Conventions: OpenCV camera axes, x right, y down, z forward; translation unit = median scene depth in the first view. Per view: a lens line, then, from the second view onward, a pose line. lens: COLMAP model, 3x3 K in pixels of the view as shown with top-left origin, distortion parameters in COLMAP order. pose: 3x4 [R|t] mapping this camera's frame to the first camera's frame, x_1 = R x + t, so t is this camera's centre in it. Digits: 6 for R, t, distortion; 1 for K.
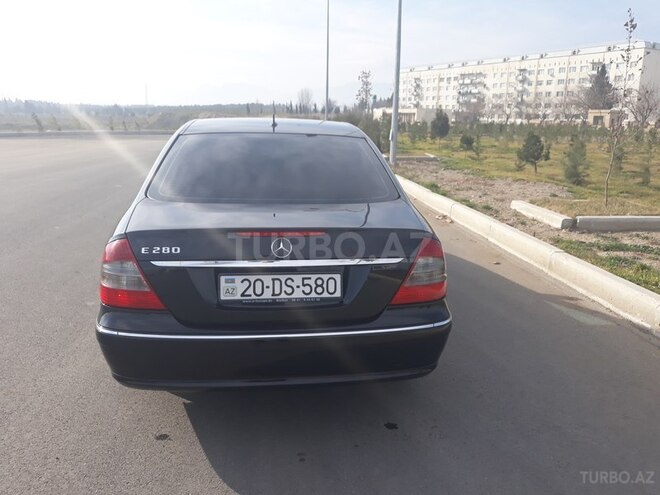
lens RADIAL K [[550.9, 0, 330.0], [0, 550.9, 247.5], [0, 0, 1]] dist [-0.017354, 0.010047]
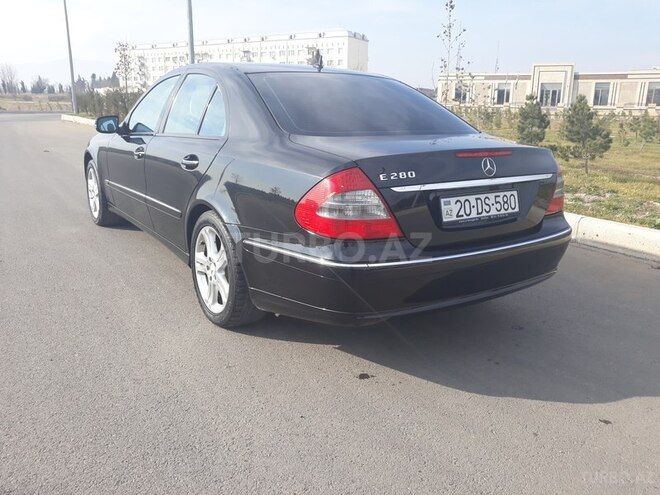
lens RADIAL K [[550.9, 0, 330.0], [0, 550.9, 247.5], [0, 0, 1]] dist [-0.017354, 0.010047]
pose [[0.890254, -0.115089, 0.440684, -0.836016], [0.100757, 0.993341, 0.055875, 0.062827], [-0.444180, -0.005341, 0.895922, 0.170245]]
